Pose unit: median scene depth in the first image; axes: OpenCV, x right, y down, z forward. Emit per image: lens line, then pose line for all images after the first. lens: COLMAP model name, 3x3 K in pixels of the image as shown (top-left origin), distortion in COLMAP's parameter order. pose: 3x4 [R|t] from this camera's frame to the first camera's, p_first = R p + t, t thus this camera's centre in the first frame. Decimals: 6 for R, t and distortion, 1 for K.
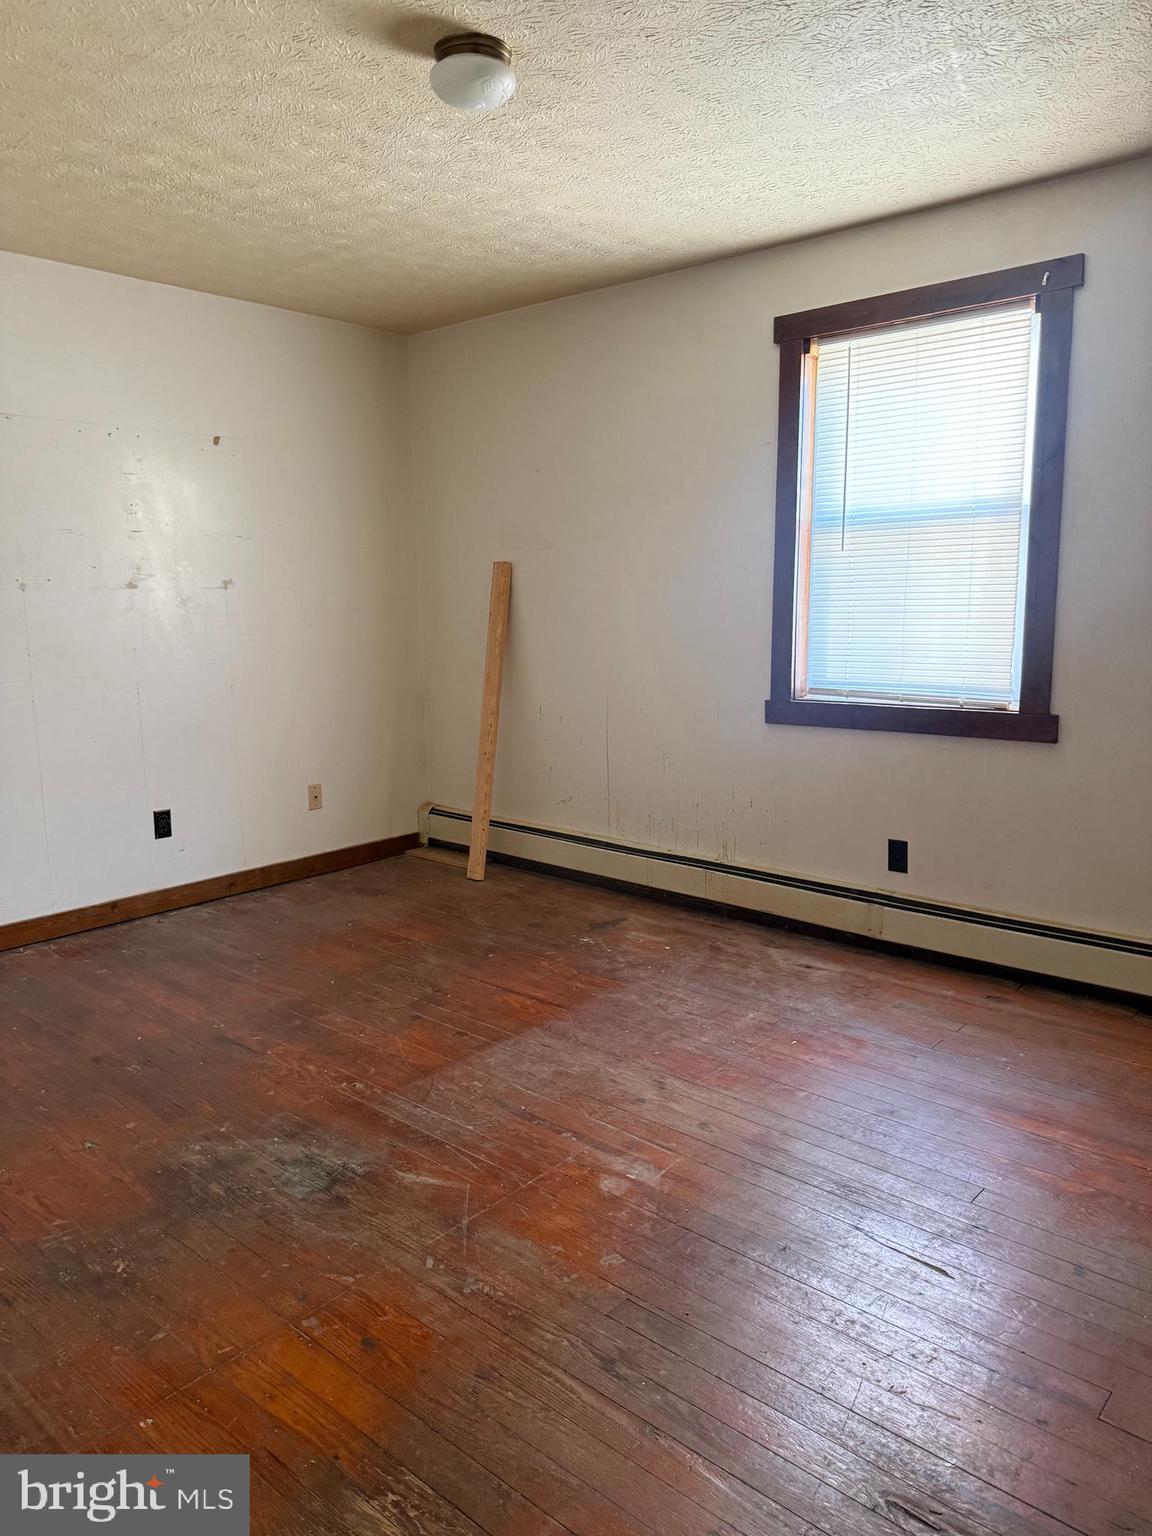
lens RADIAL K [[1087.7, 0, 568.5], [0, 1087.7, 770.0], [0, 0, 1]] dist [-0.000633, -0.005968]
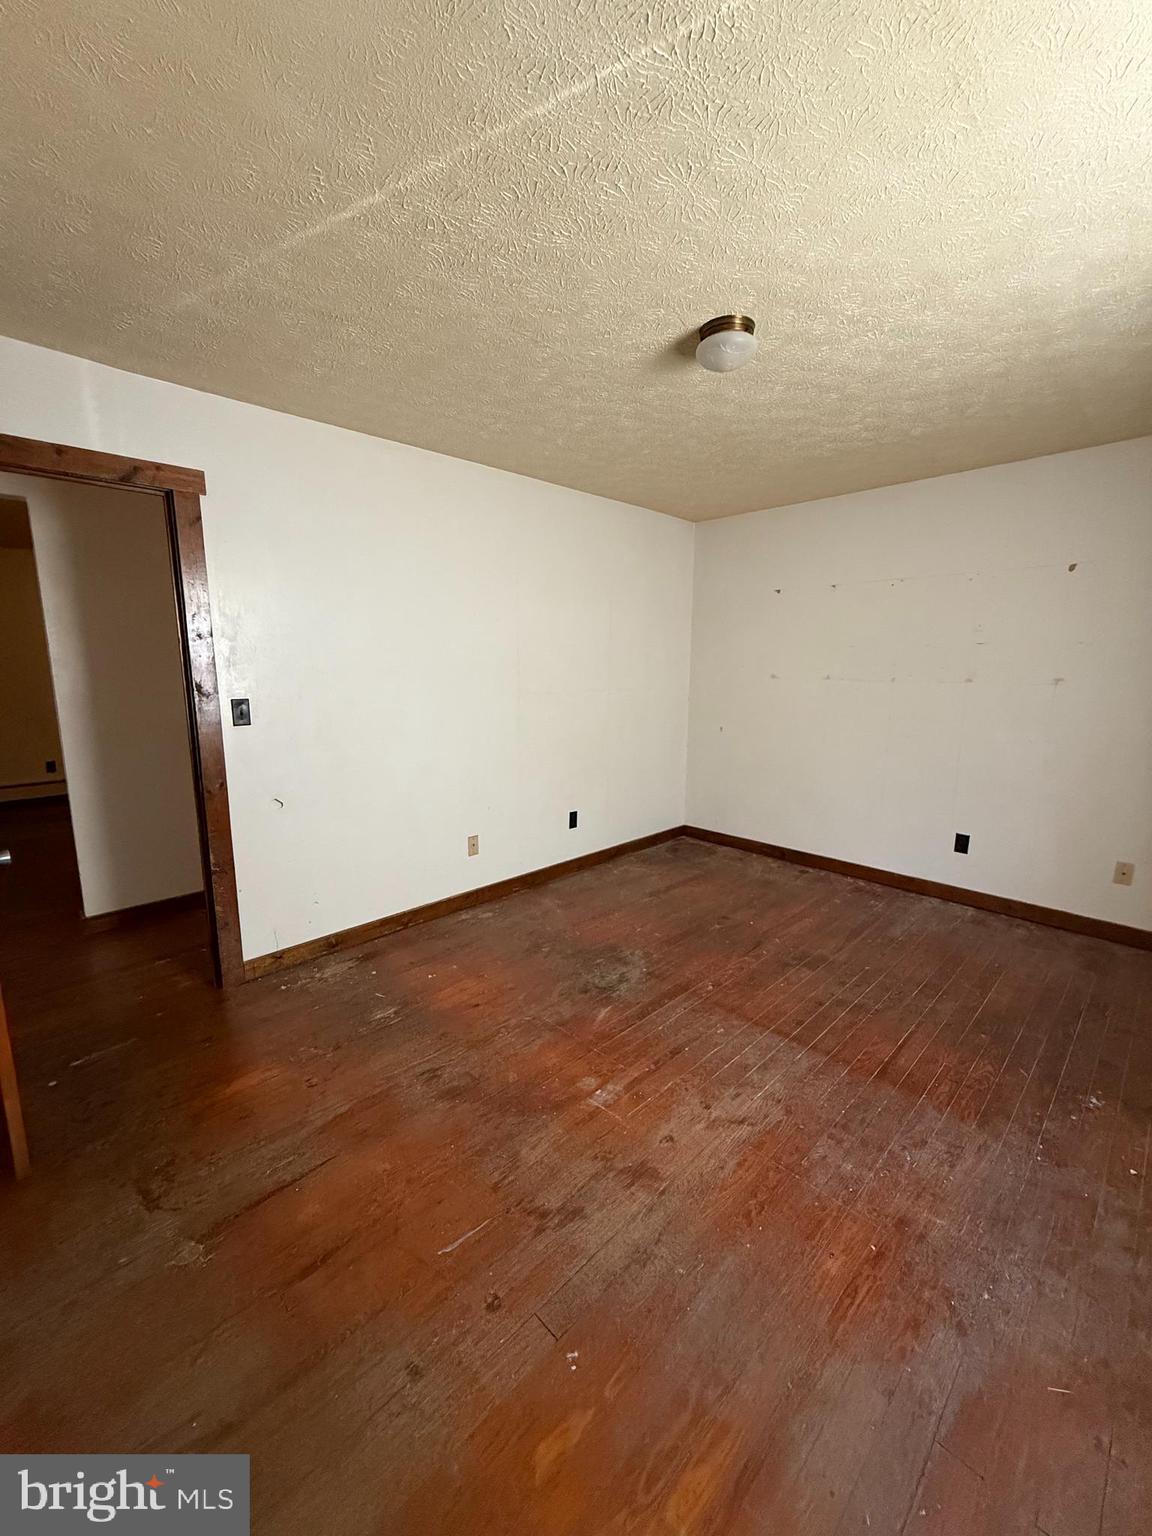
lens RADIAL K [[610.4, 0, 577.5], [0, 610.4, 763.8], [0, 0, 1]] dist [0.001977, 0.000087]
pose [[-0.070304, 0.186744, -0.979890, 0.653793], [-0.163198, 0.966932, 0.195983, -0.189593], [0.984085, 0.173695, -0.037503, 0.740810]]
